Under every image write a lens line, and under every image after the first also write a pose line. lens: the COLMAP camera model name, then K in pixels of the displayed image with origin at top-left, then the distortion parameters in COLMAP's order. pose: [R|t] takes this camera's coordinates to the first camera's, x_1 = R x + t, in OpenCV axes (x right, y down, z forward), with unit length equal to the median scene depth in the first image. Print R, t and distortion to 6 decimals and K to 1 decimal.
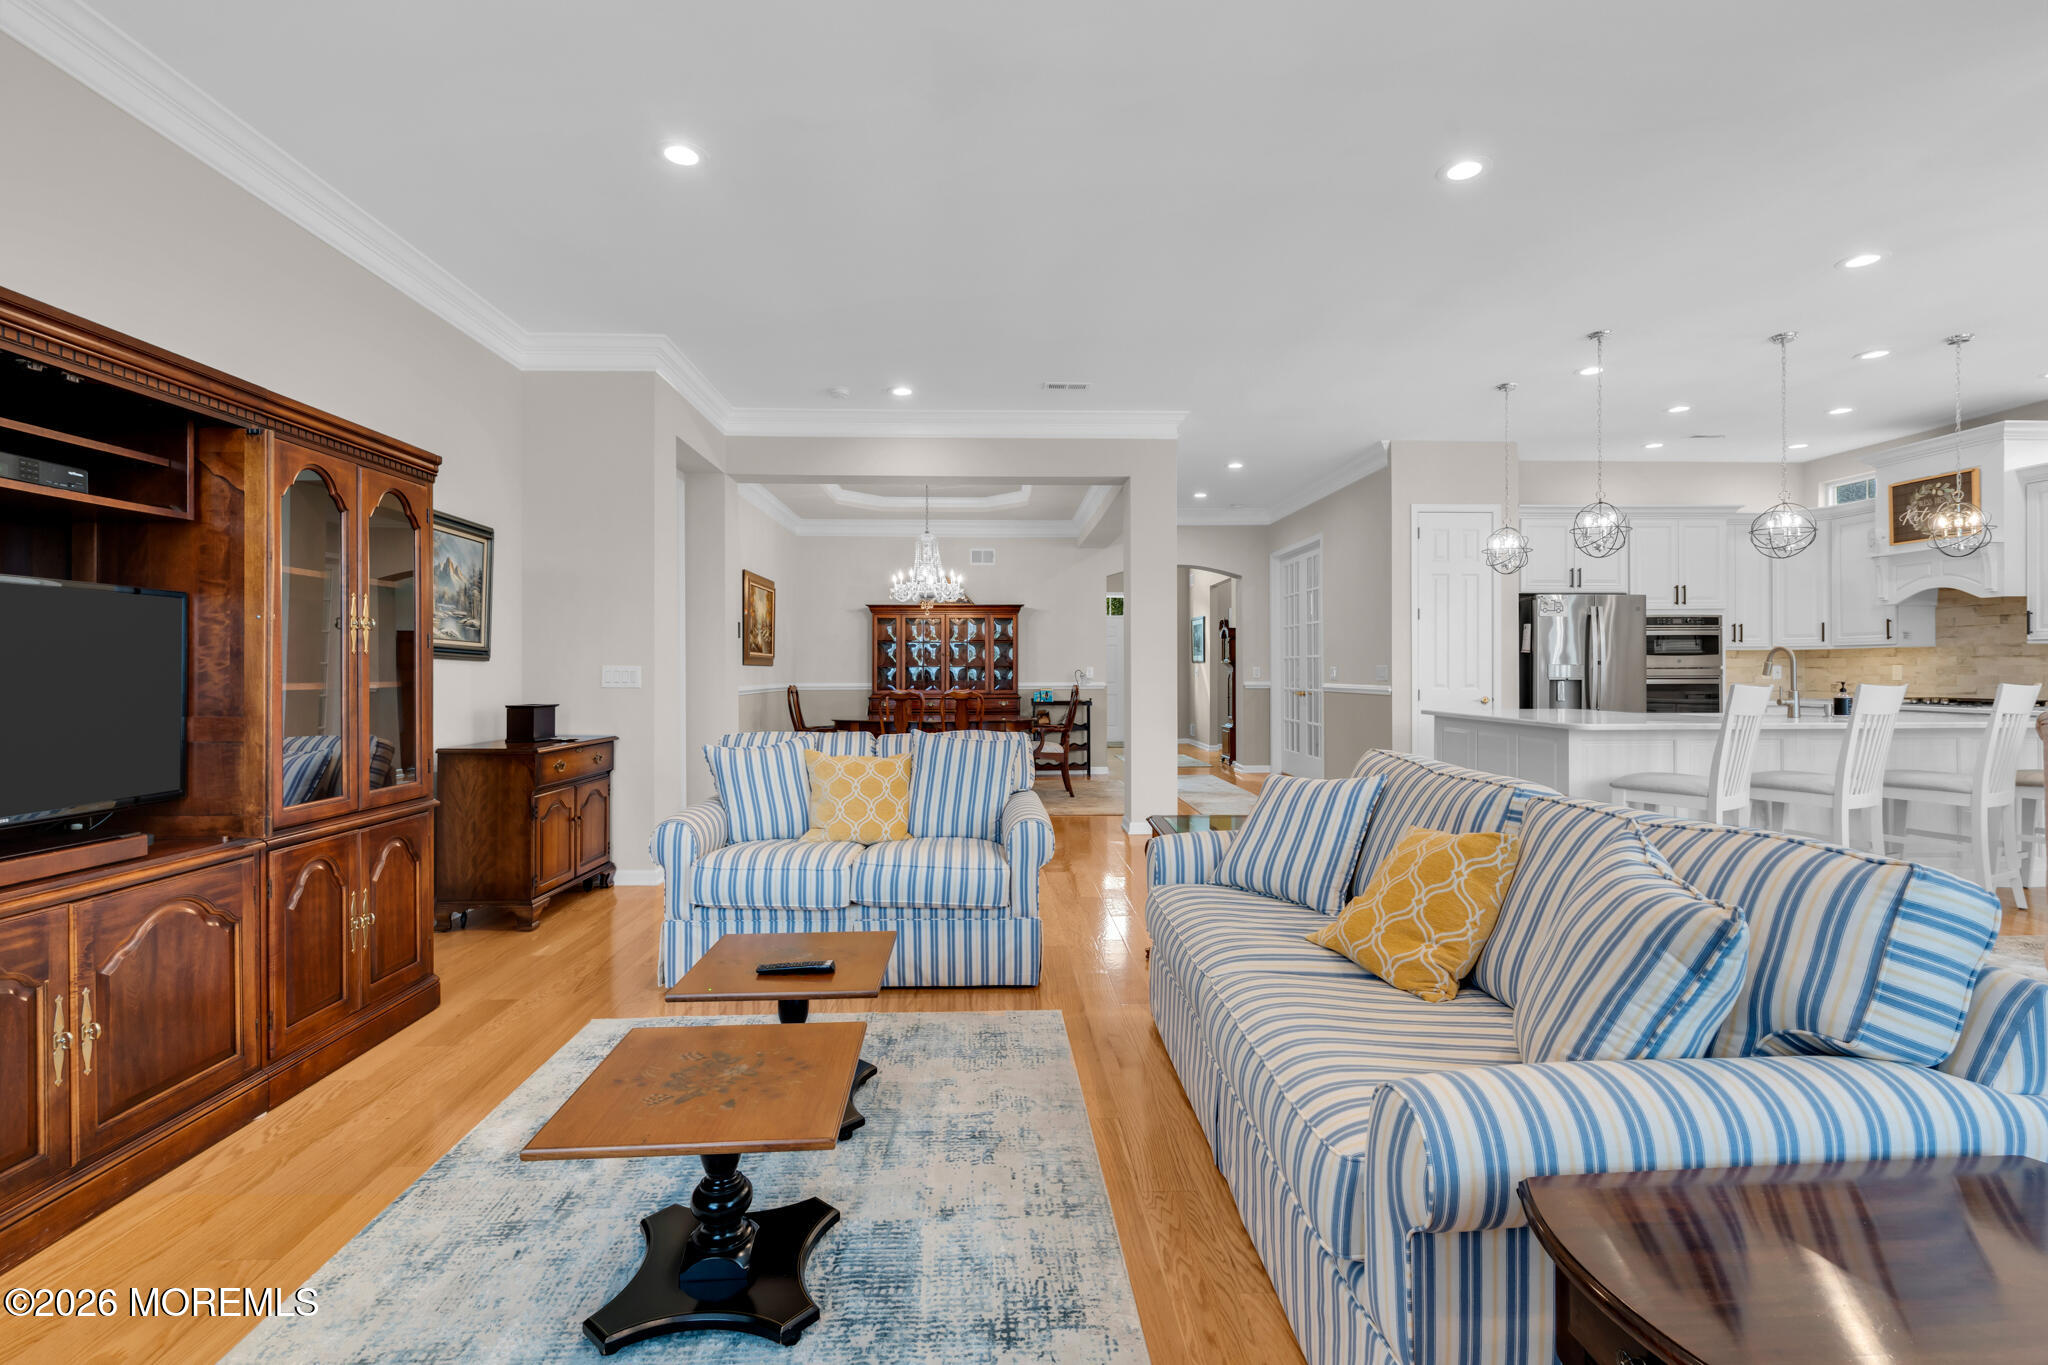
lens RADIAL K [[924.3, 0, 1016.0], [0, 924.3, 666.9], [0, 0, 1]] dist [-0.002905, 0.000586]
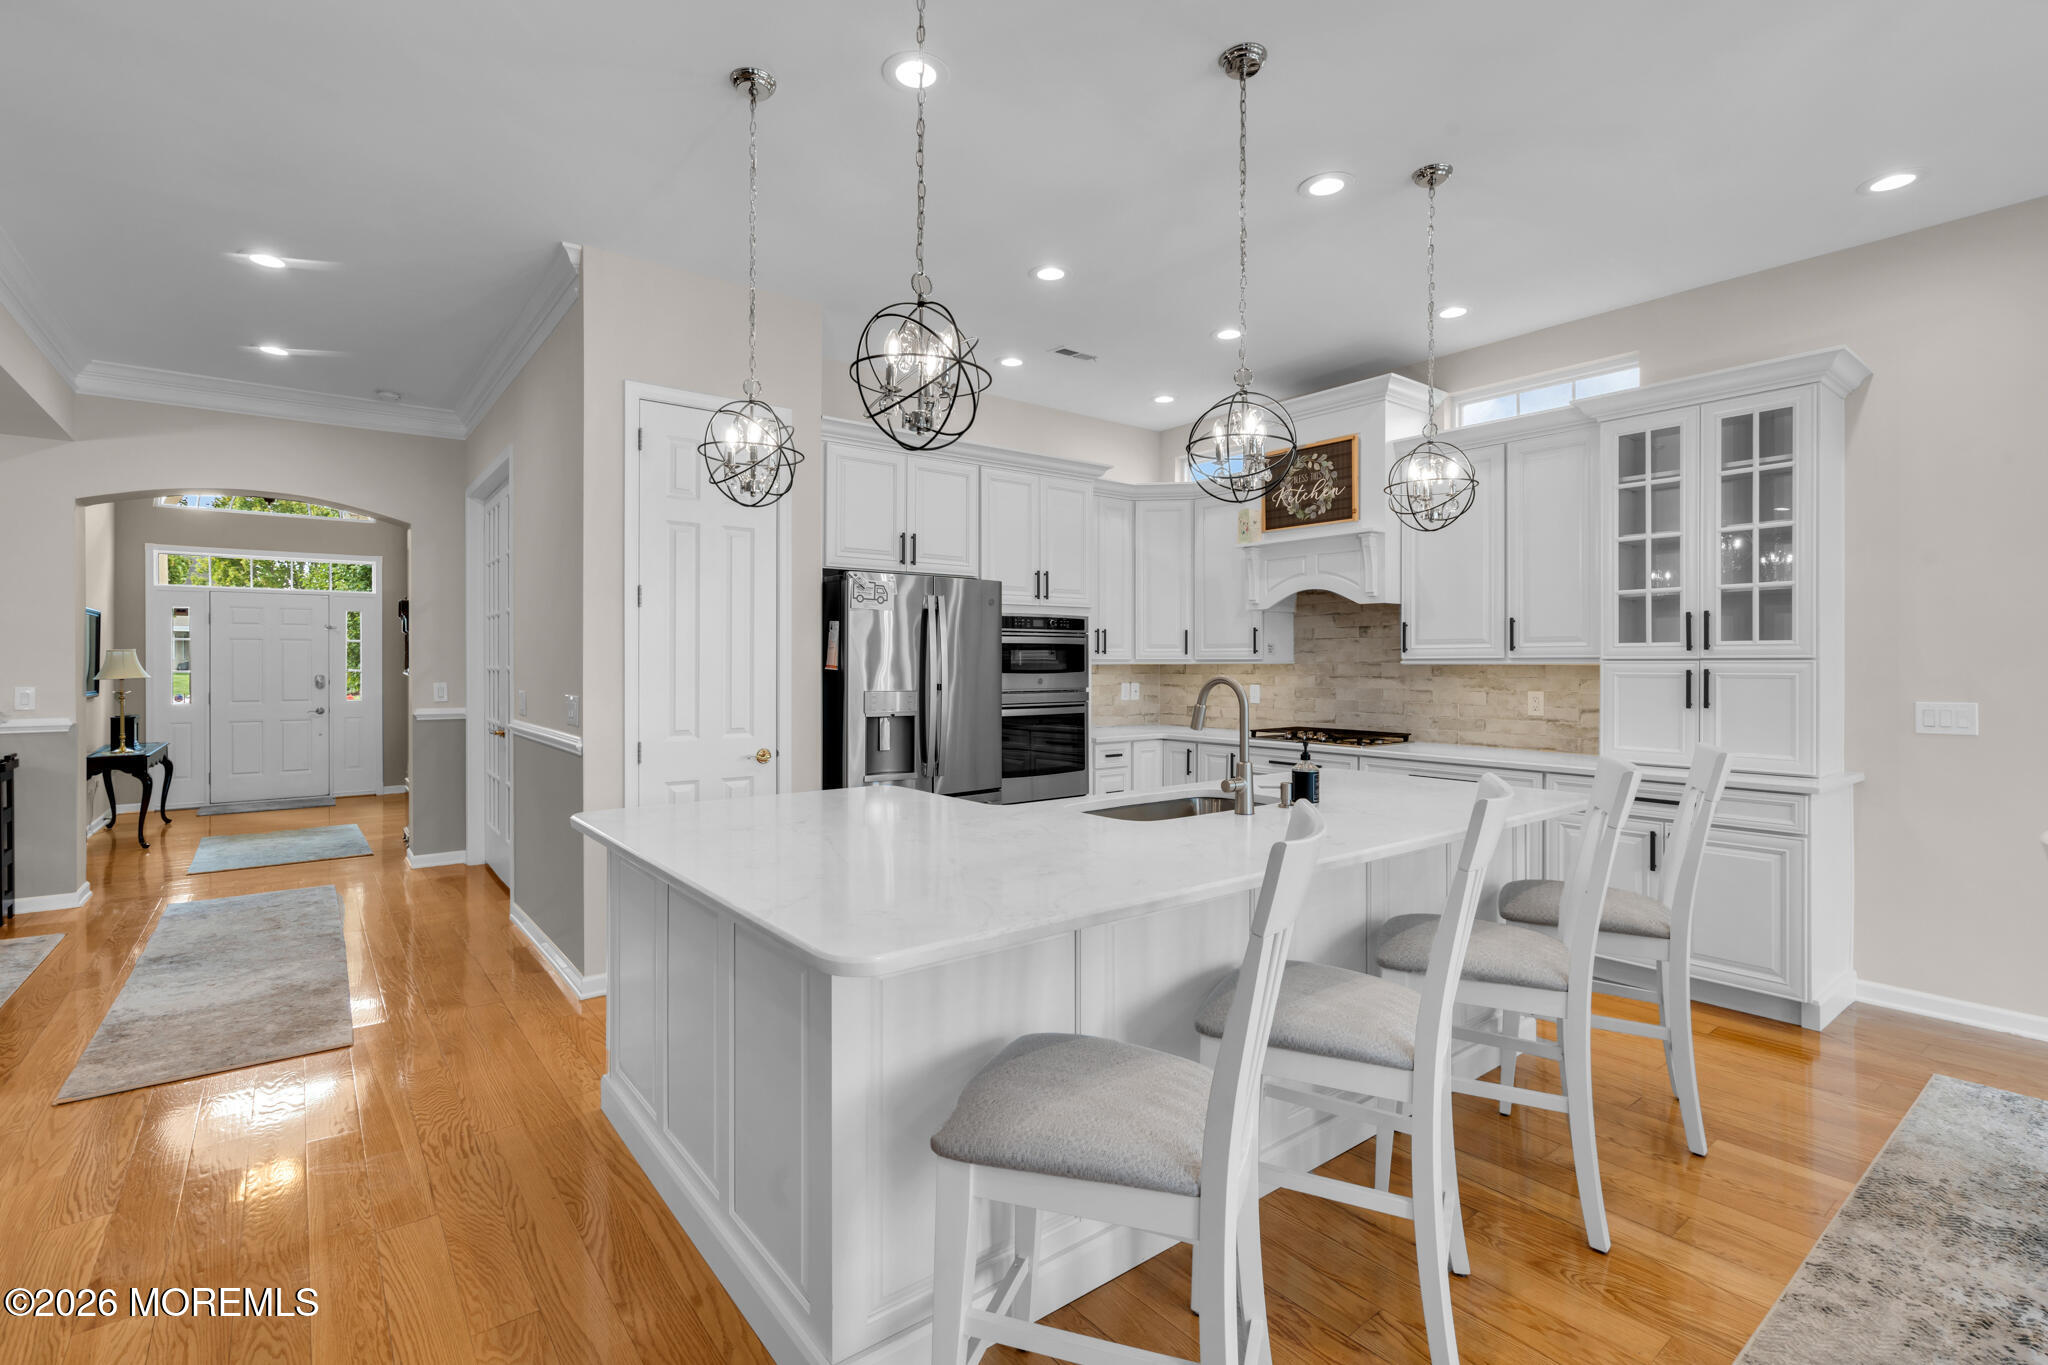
lens RADIAL K [[943.9, 0, 1016.3], [0, 943.9, 674.8], [0, 0, 1]] dist [-0.001734, 0.000003]
pose [[0.809462, -0.004455, 0.587156, 0.300409], [-0.003864, 0.999909, 0.012914, -0.021160], [-0.587160, -0.012722, 0.809371, 0.455815]]
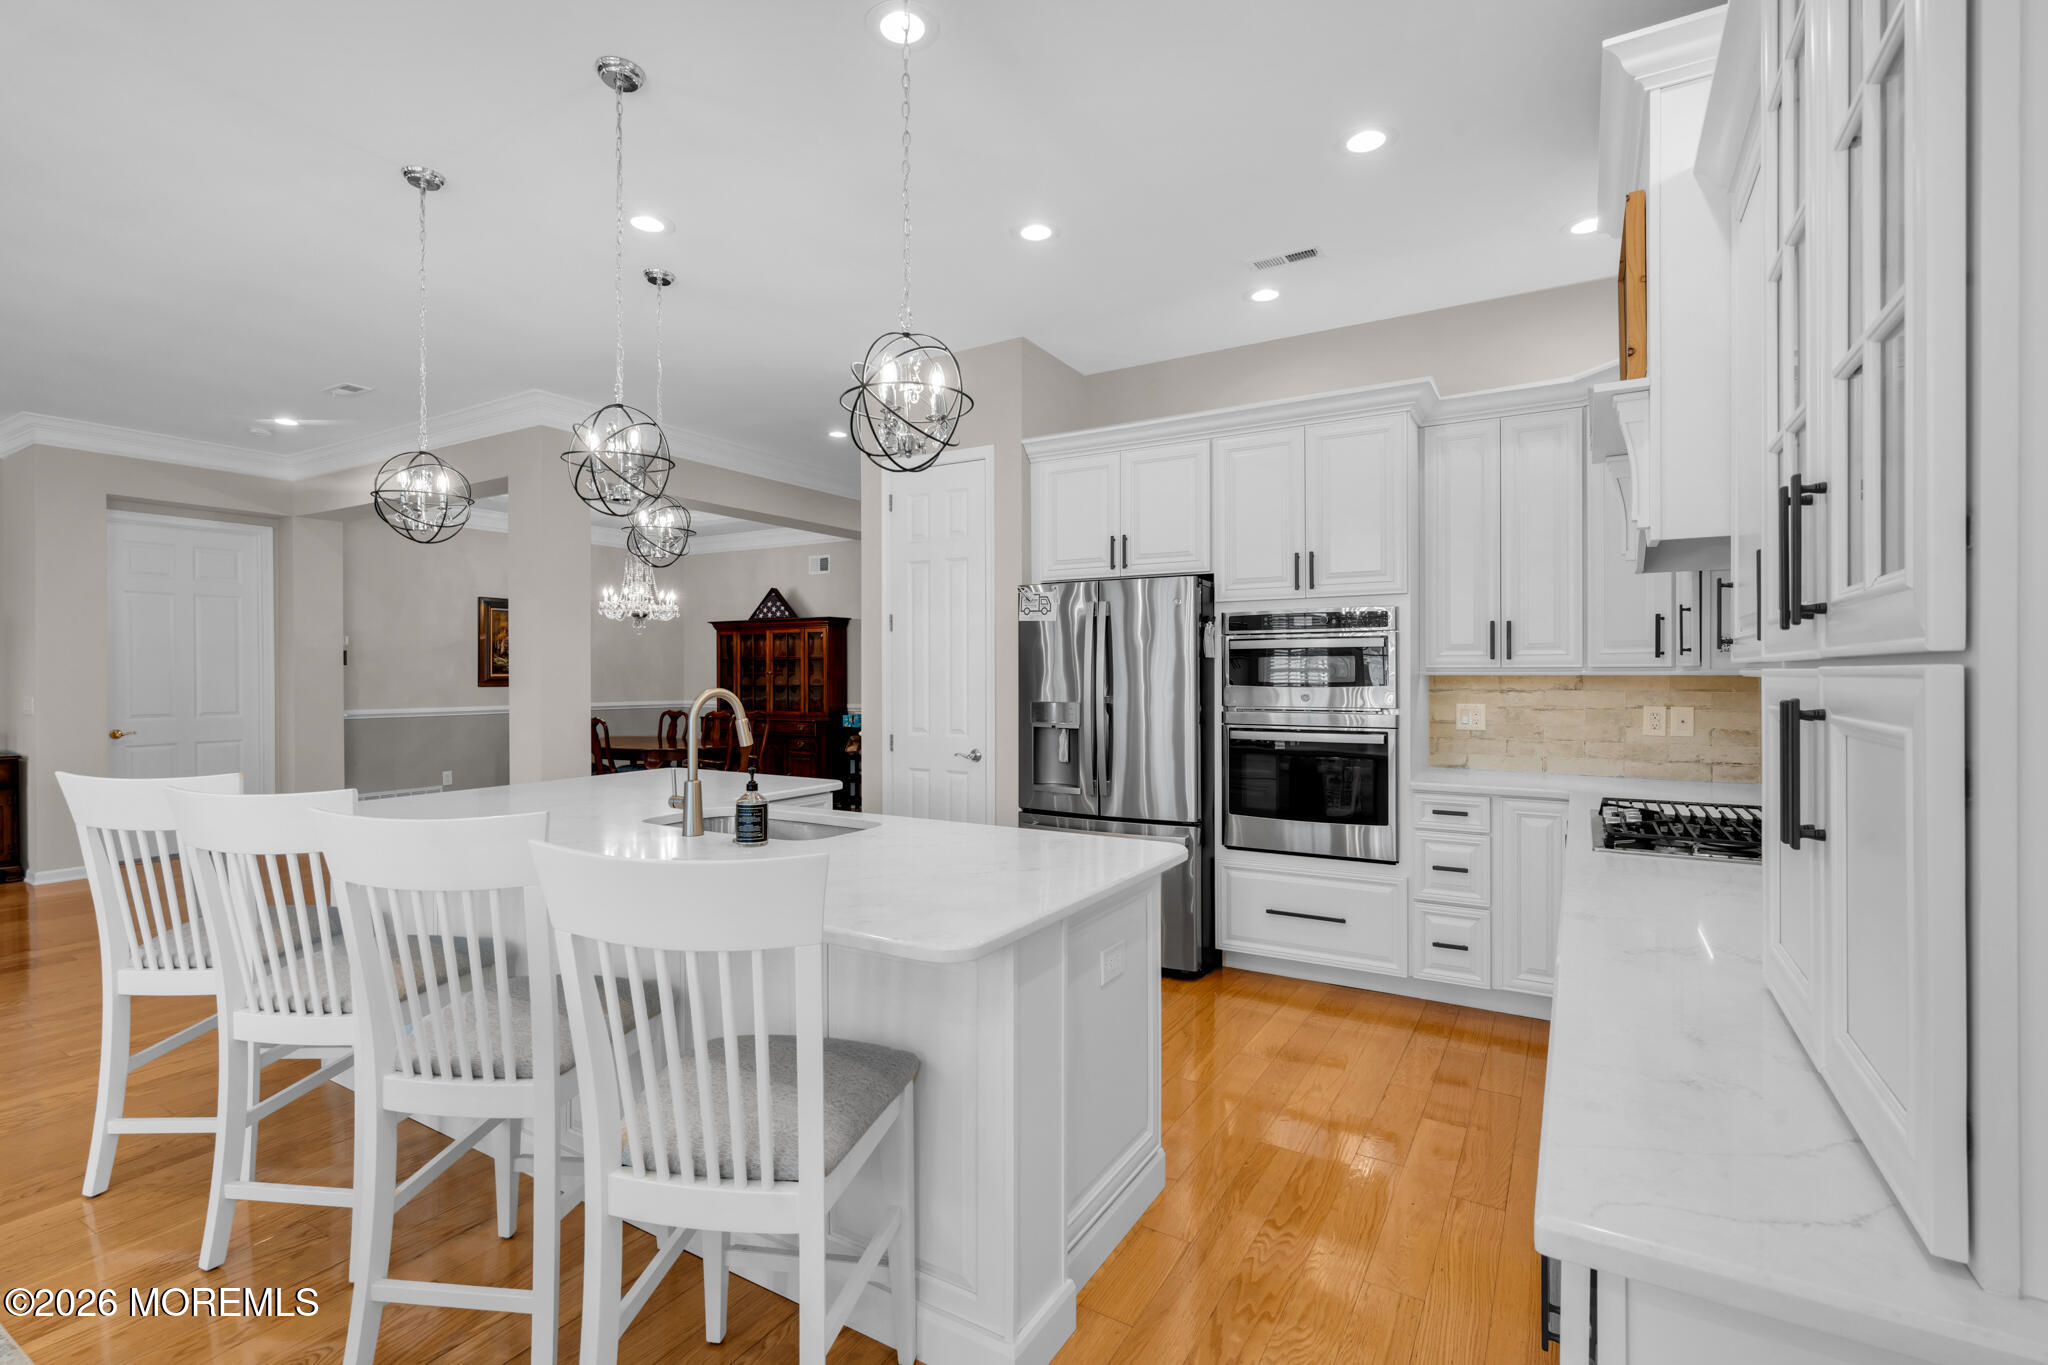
lens RADIAL K [[943.9, 0, 1016.3], [0, 943.9, 674.8], [0, 0, 1]] dist [-0.001734, 0.000003]
pose [[0.843129, 0.001370, -0.537709, 0.902477], [0.001844, 0.999984, 0.005440, -0.023298], [0.537708, -0.005578, 0.843113, 0.476947]]
